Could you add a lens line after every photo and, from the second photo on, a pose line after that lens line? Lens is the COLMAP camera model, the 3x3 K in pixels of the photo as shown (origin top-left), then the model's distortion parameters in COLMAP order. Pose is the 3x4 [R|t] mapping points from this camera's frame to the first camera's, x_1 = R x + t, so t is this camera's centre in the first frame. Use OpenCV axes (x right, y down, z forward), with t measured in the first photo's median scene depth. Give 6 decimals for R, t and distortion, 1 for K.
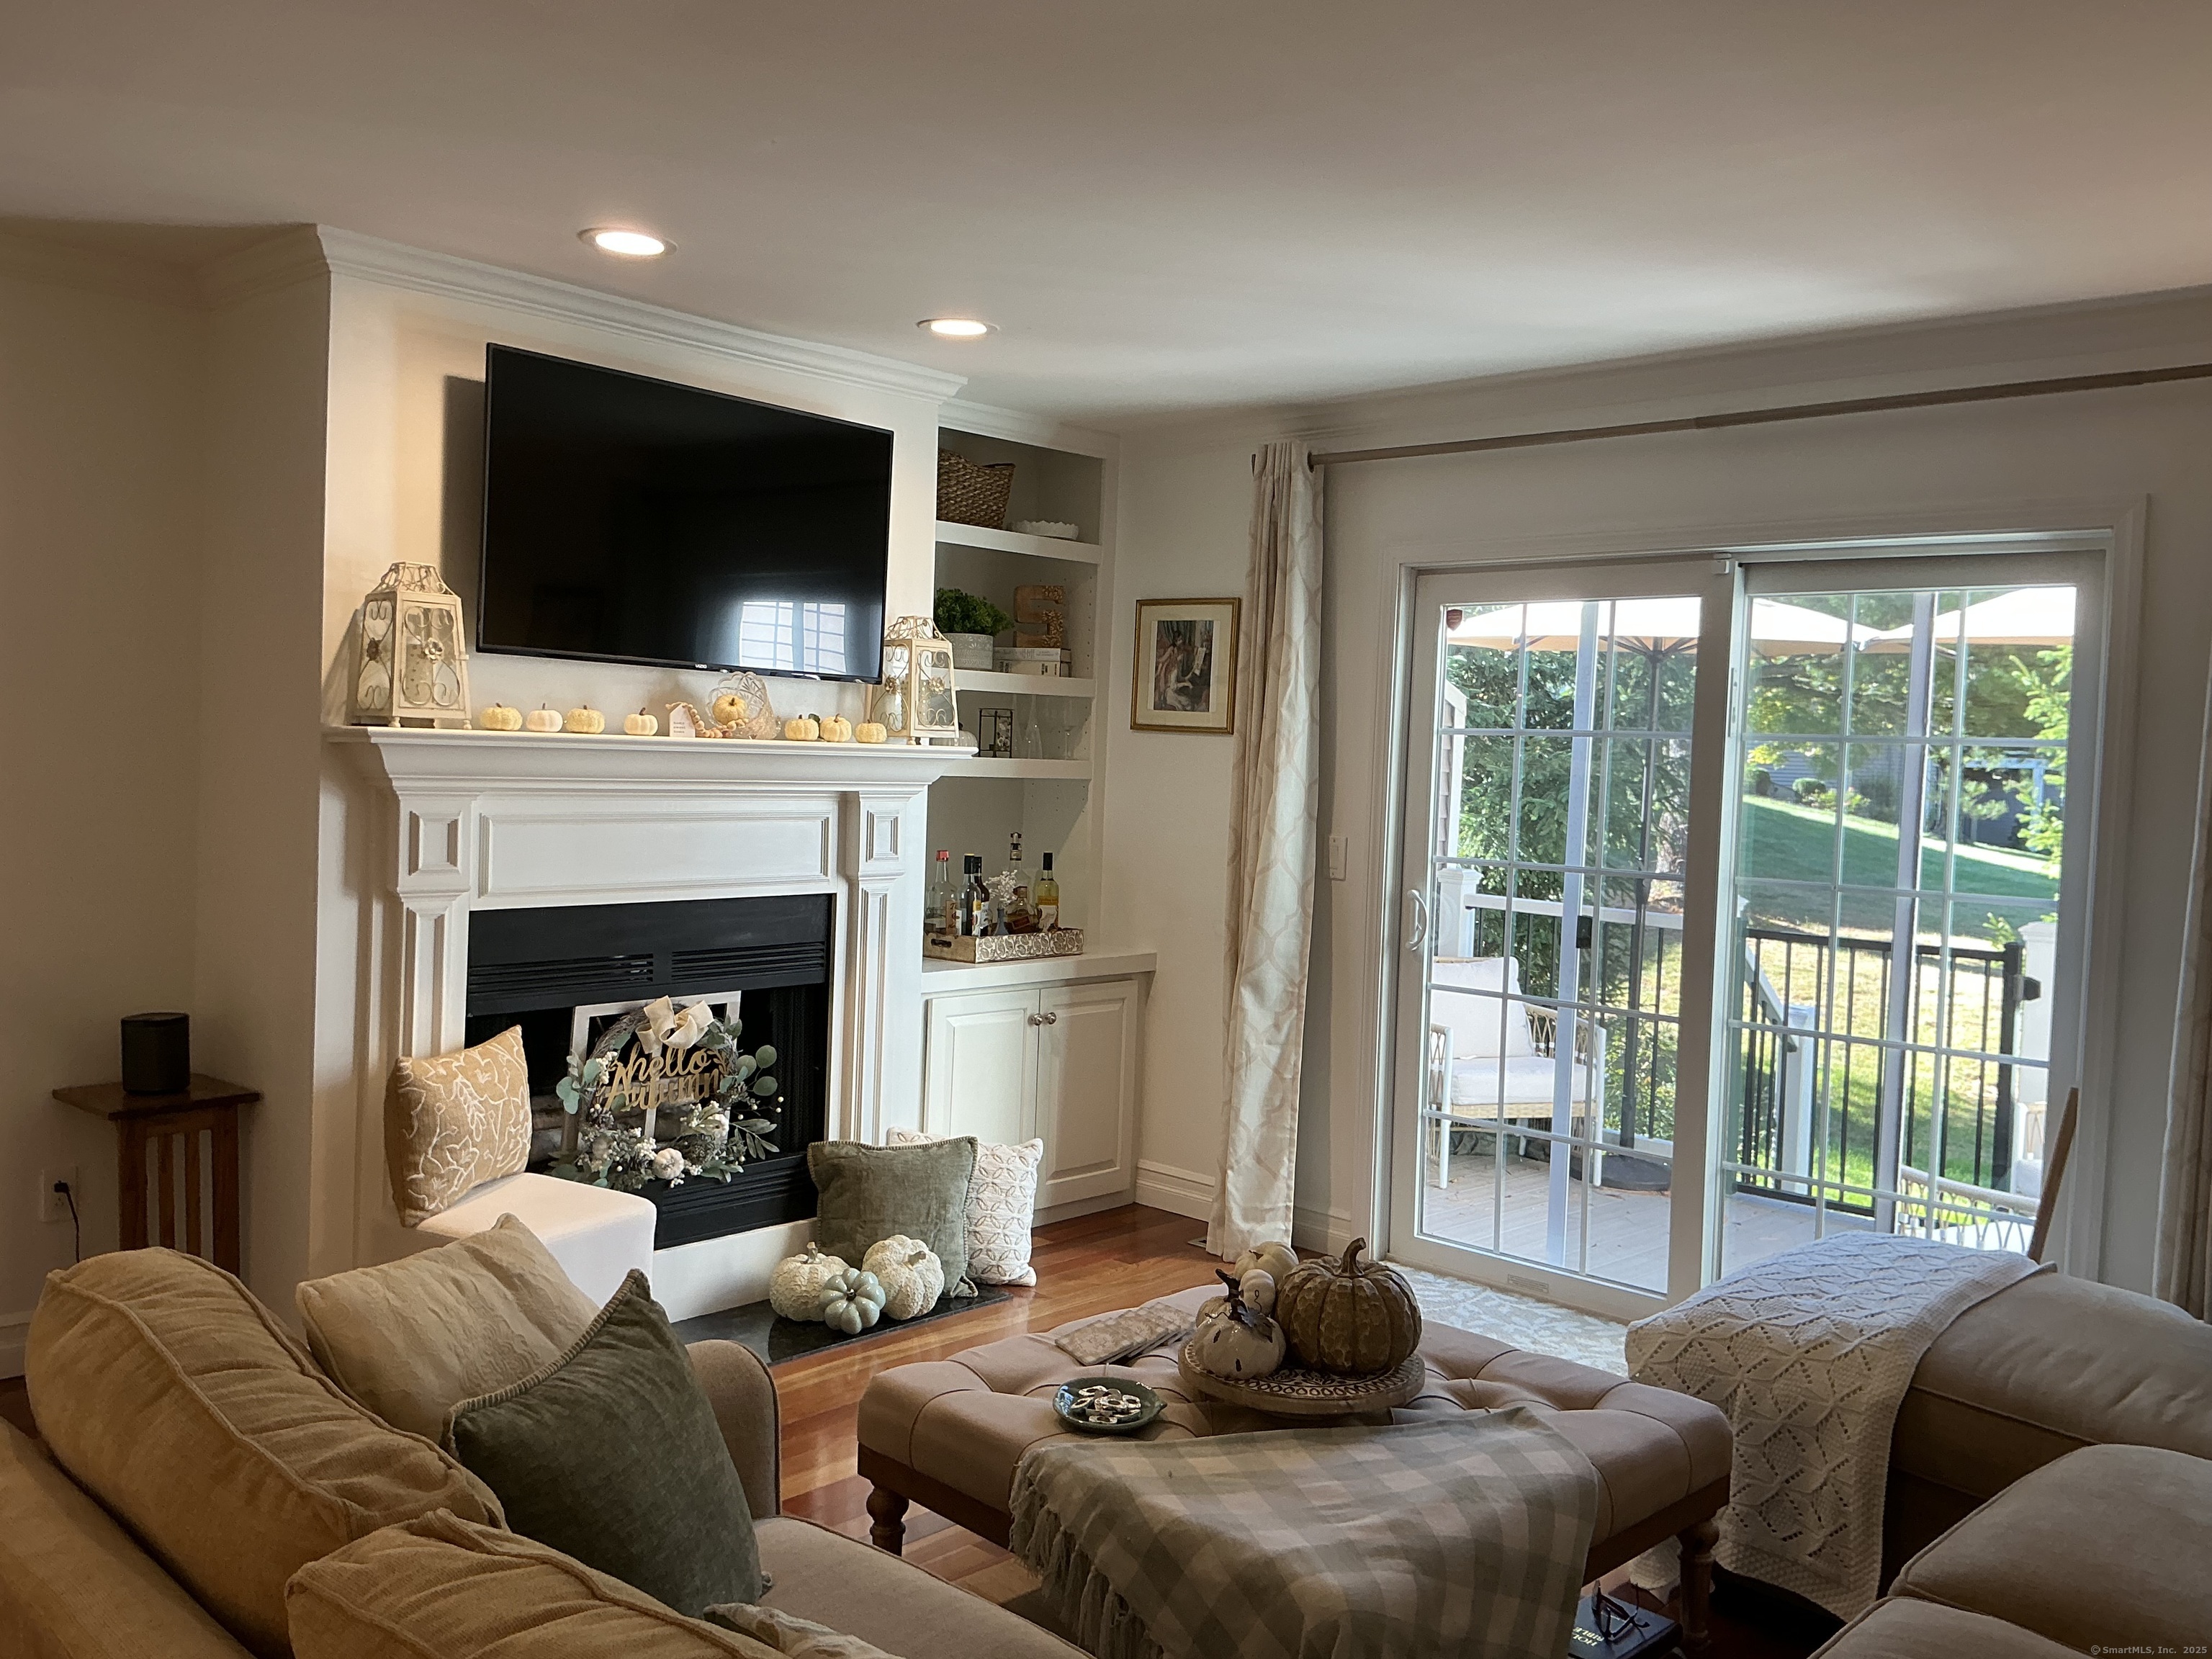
lens RADIAL K [[1846.4, 0, 1098.0], [0, 1846.4, 823.7], [0, 0, 1]] dist [0.163806, -0.346228]
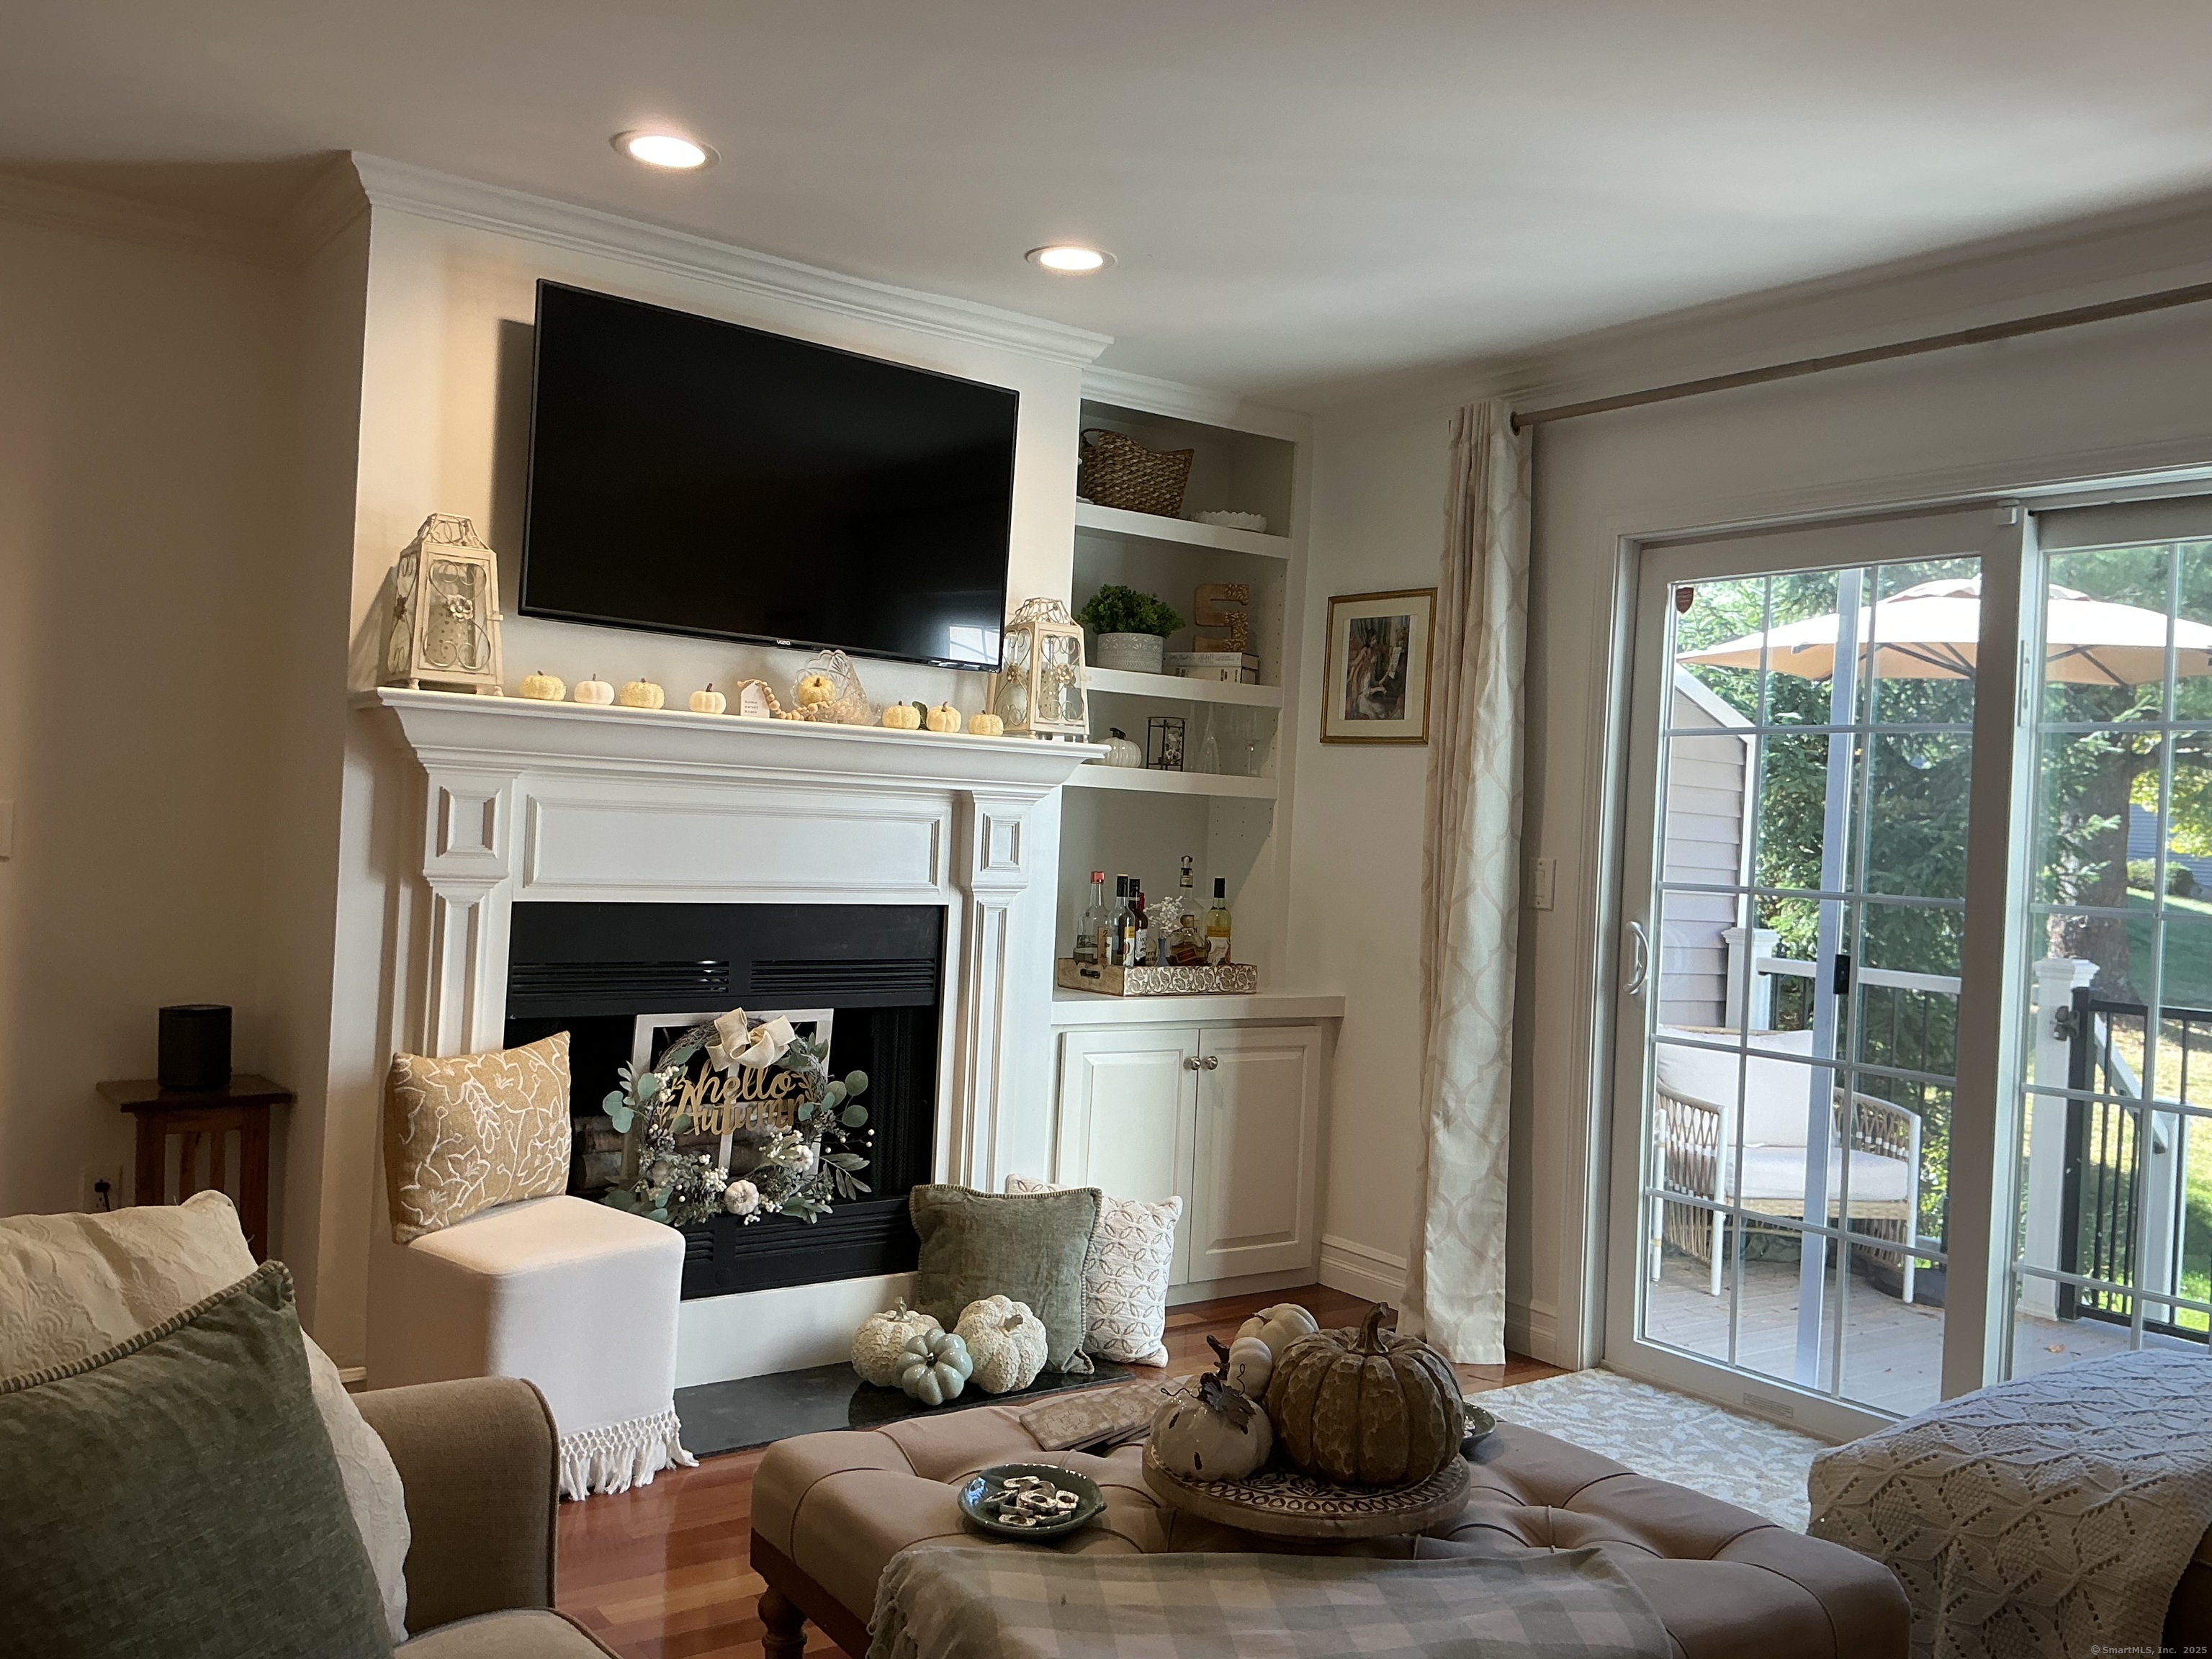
lens RADIAL K [[1846.4, 0, 1098.0], [0, 1846.4, 823.7], [0, 0, 1]] dist [0.163806, -0.346228]
pose [[0.982113, 0.010863, -0.187978, 0.104953], [-0.020272, 0.998632, -0.048204, 0.042733], [0.187197, 0.051153, 0.980990, 0.144659]]
